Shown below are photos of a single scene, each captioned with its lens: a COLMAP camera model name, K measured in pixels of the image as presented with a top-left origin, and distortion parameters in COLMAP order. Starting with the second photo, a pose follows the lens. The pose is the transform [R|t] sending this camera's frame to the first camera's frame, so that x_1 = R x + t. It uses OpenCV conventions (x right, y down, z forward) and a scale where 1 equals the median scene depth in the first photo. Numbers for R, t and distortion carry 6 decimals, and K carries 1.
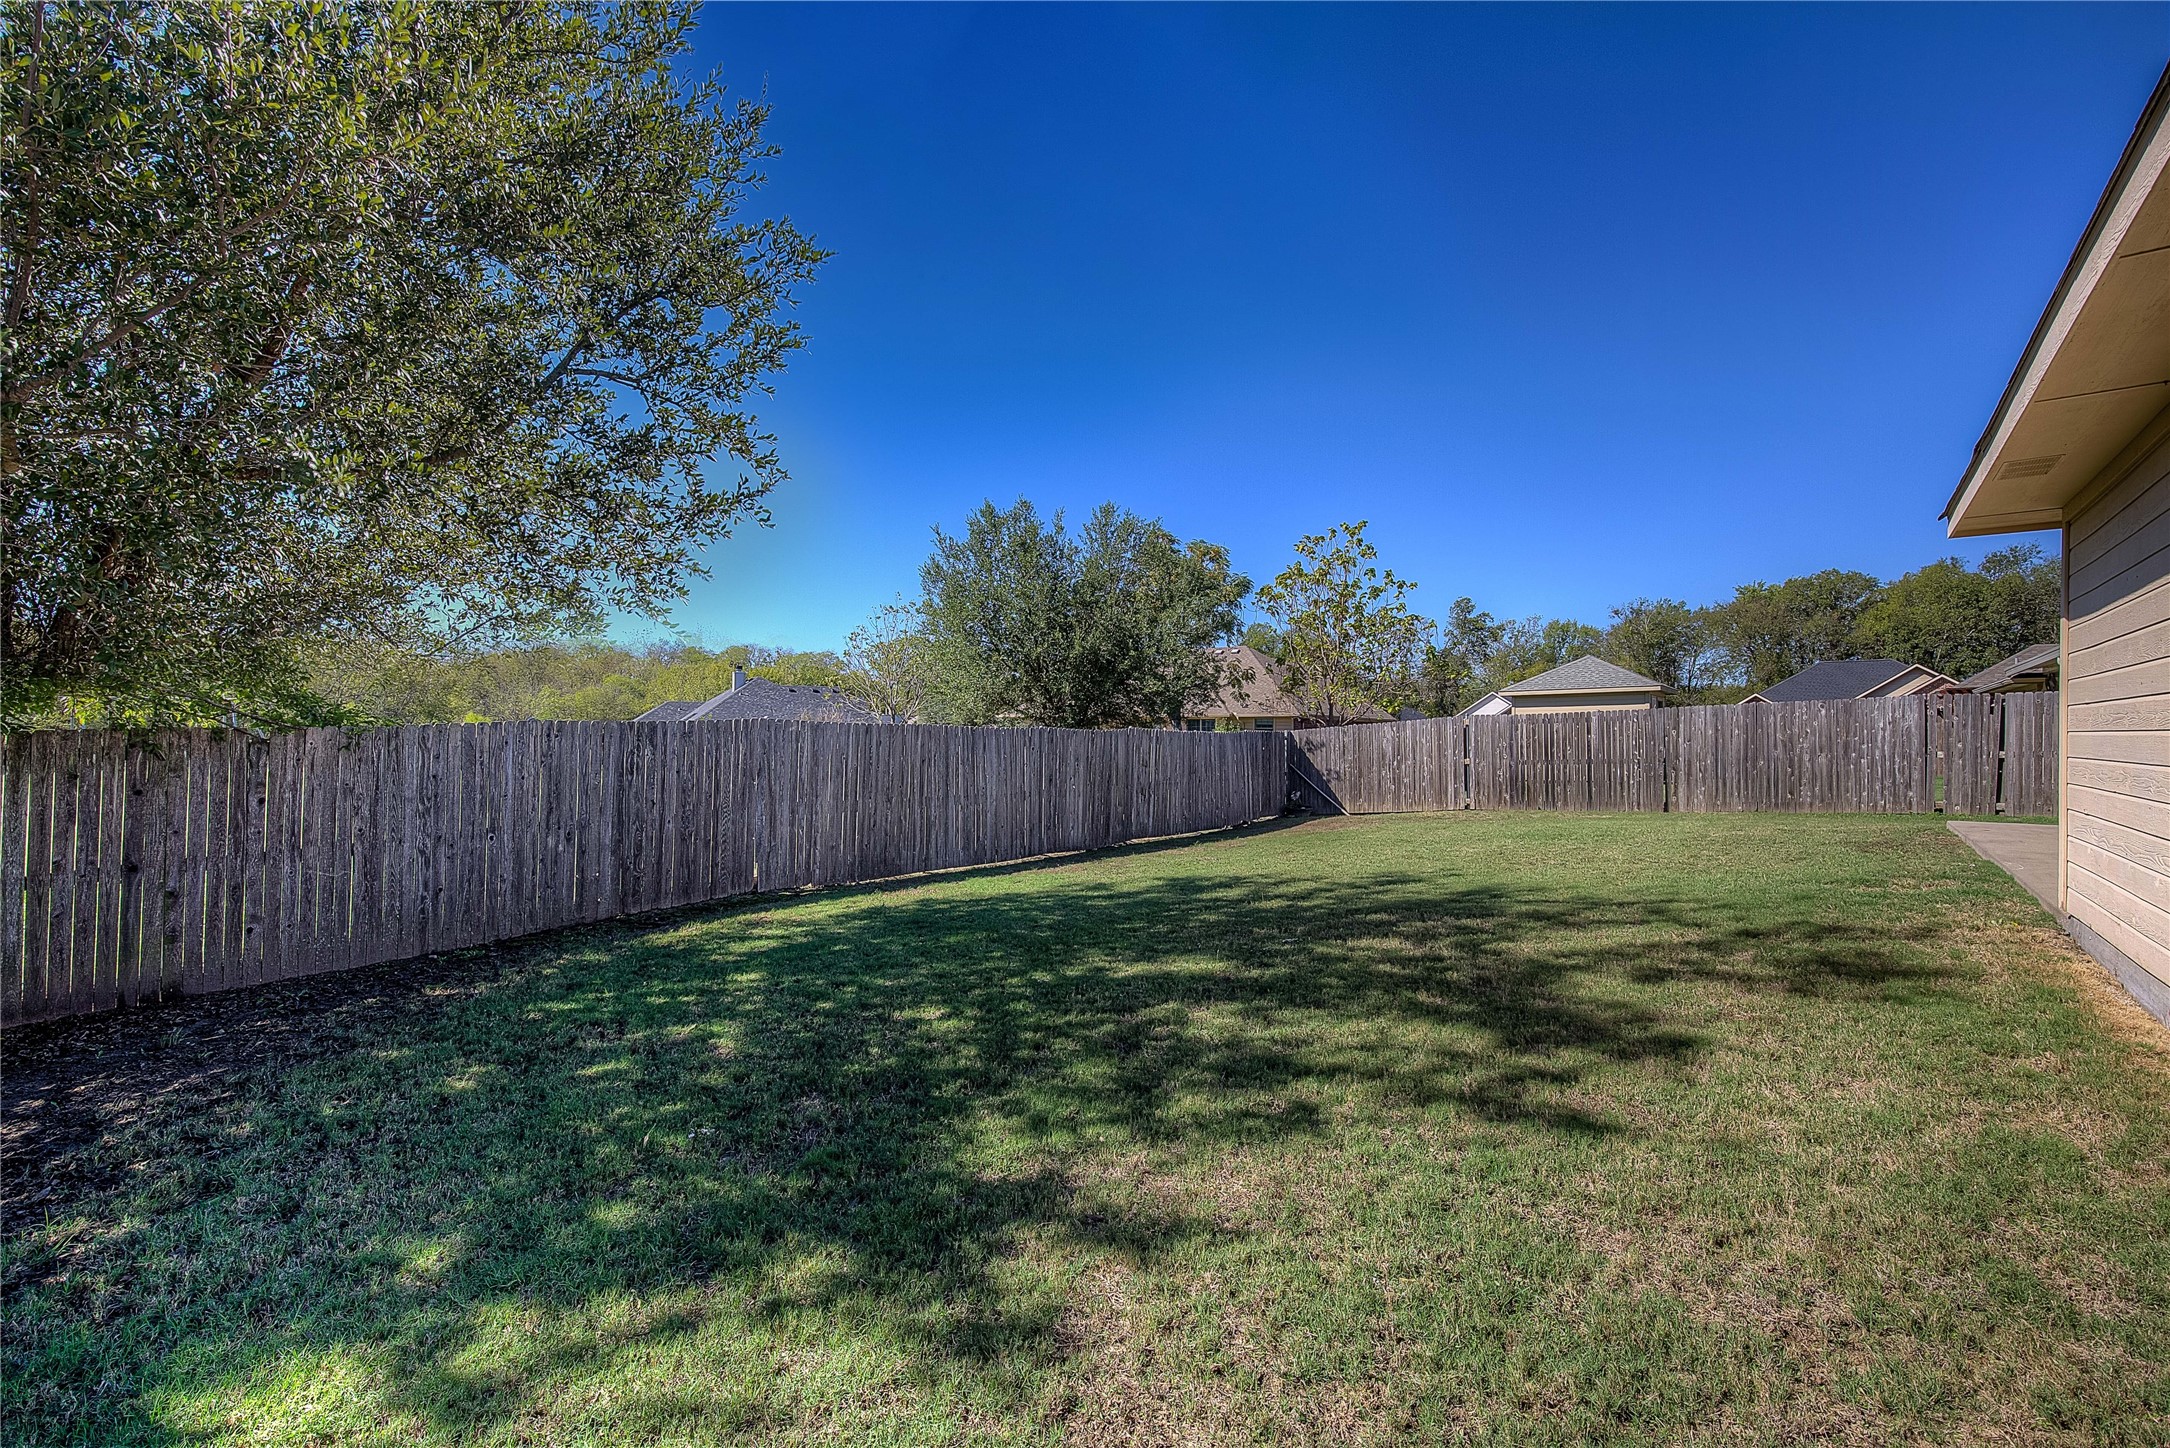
lens RADIAL K [[984.4, 0, 1099.9], [0, 984.4, 731.2], [0, 0, 1]] dist [-0.001293, 0.000436]
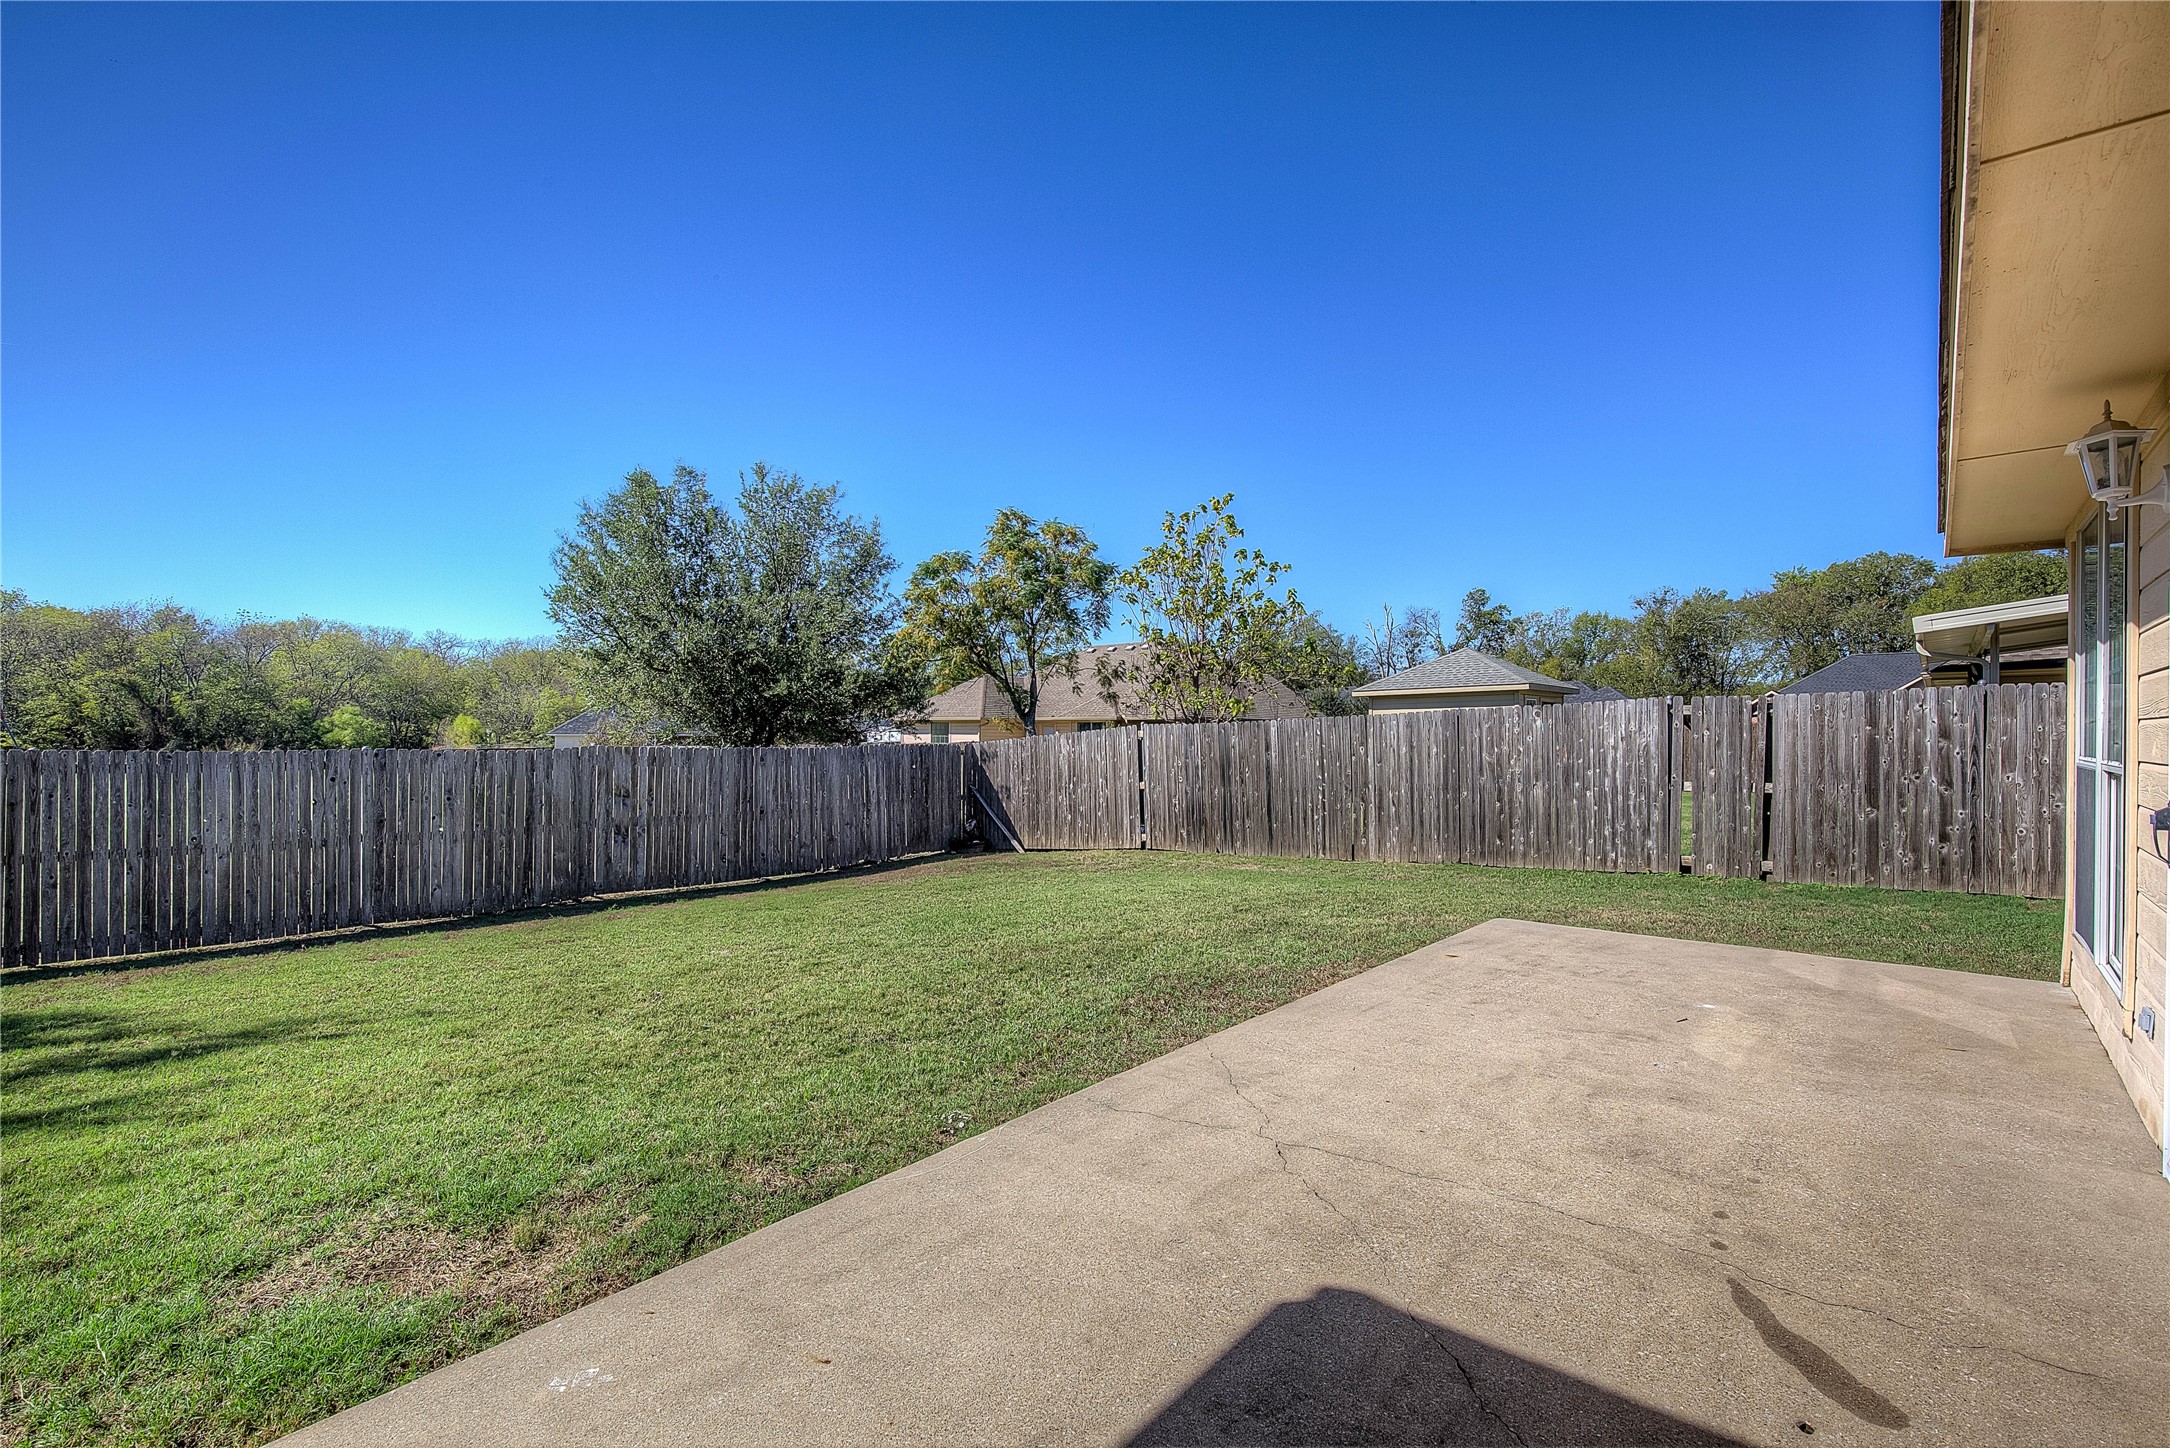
lens RADIAL K [[988.8, 0, 1095.8], [0, 988.8, 736.3], [0, 0, 1]] dist [-0.007665, 0.000004]
pose [[0.997360, 0.000132, -0.072615, 0.349022], [0.000276, 0.999984, 0.005598, -0.010222], [0.072615, -0.005603, 0.997344, 0.207614]]
